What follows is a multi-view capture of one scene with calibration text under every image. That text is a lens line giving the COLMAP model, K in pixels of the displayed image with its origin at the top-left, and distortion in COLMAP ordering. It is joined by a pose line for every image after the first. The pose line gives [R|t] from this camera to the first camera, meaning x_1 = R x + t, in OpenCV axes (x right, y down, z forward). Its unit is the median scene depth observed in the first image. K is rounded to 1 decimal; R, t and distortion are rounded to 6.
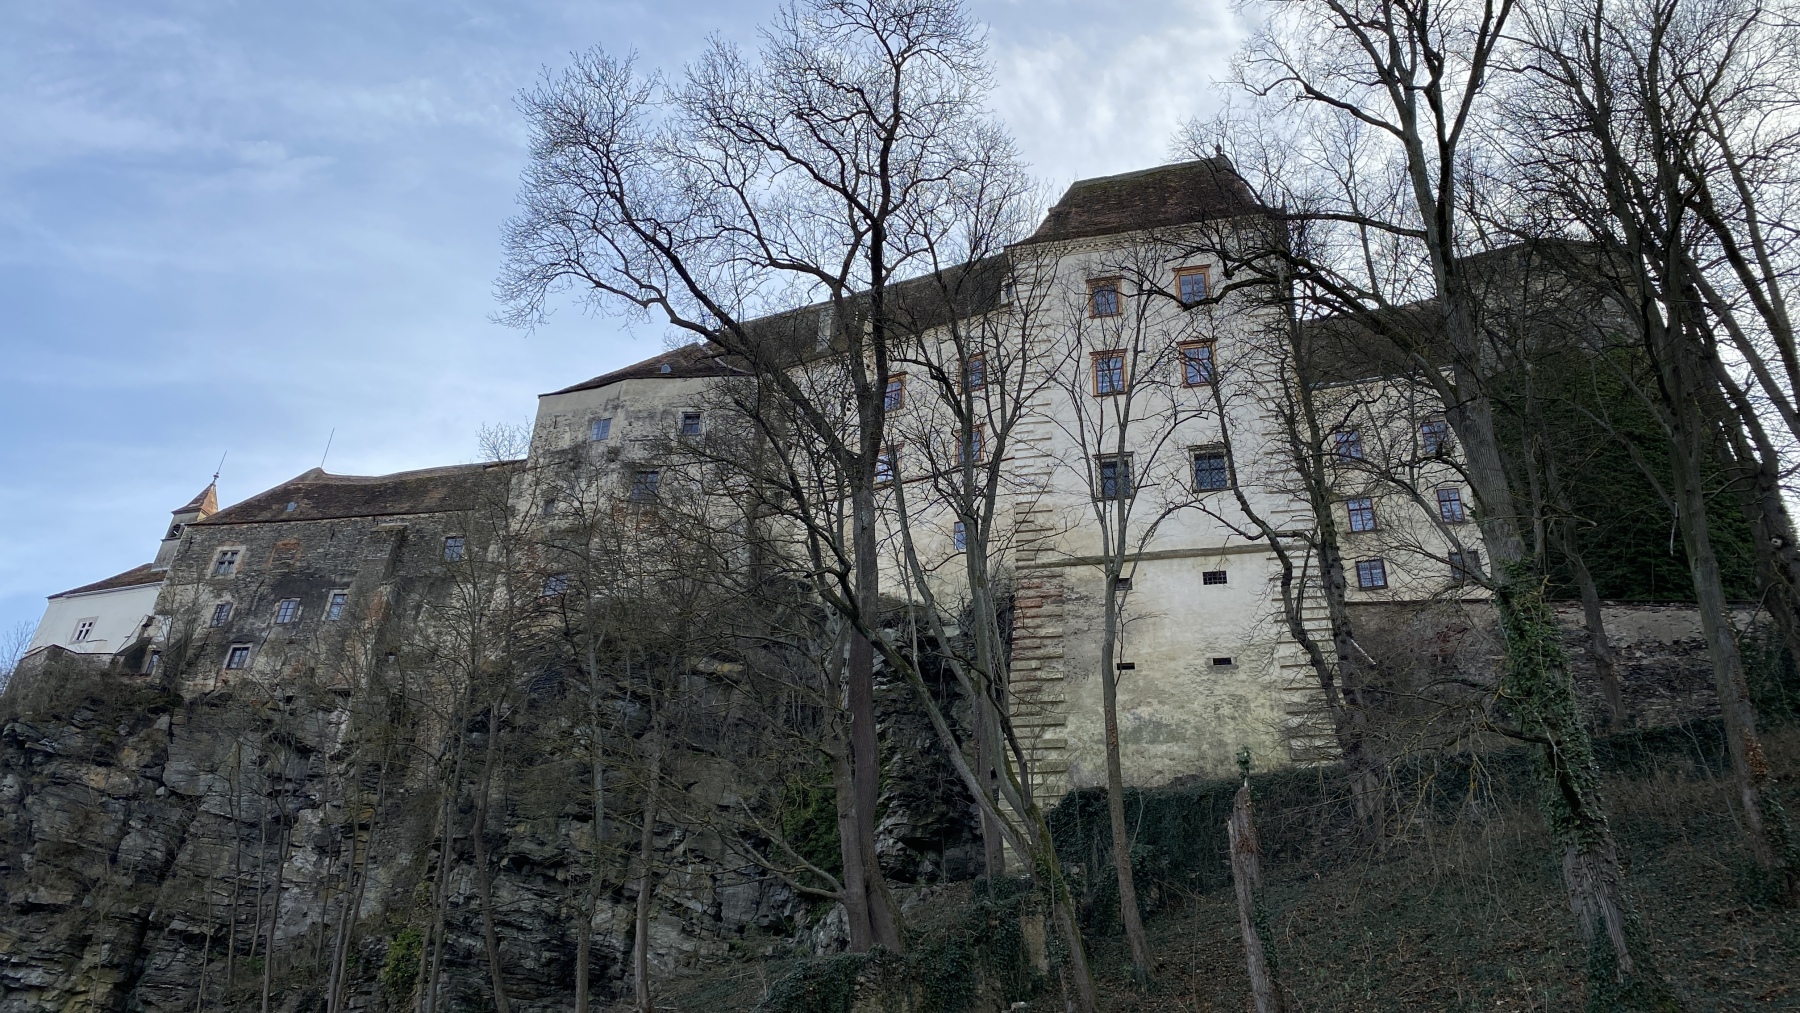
lens RADIAL K [[1344.8, 0, 905.4], [0, 1344.8, 513.8], [0, 0, 1]] dist [0.003913, -0.007006]
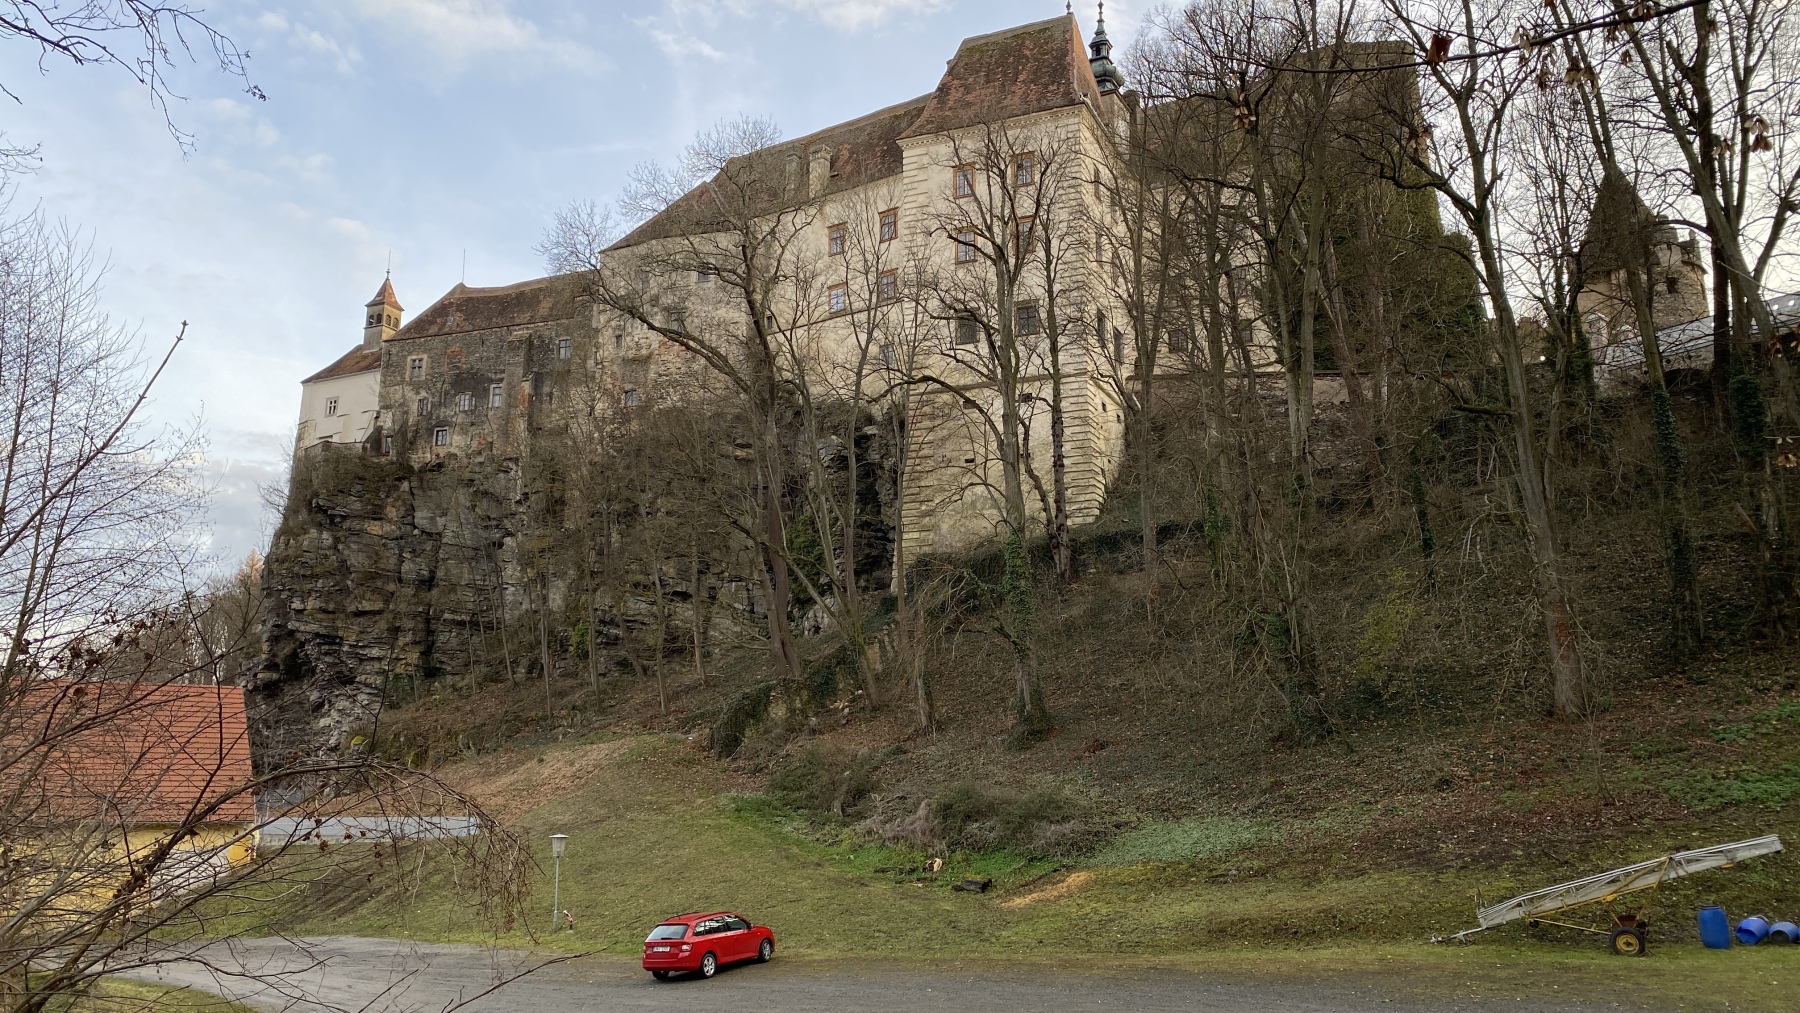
lens RADIAL K [[1344.8, 0, 905.4], [0, 1344.8, 513.8], [0, 0, 1]] dist [0.003913, -0.007006]
pose [[0.988836, -0.074269, -0.129181, 0.215181], [0.114619, 0.933081, 0.340914, -0.285650], [0.095217, -0.351914, 0.931177, -0.398992]]
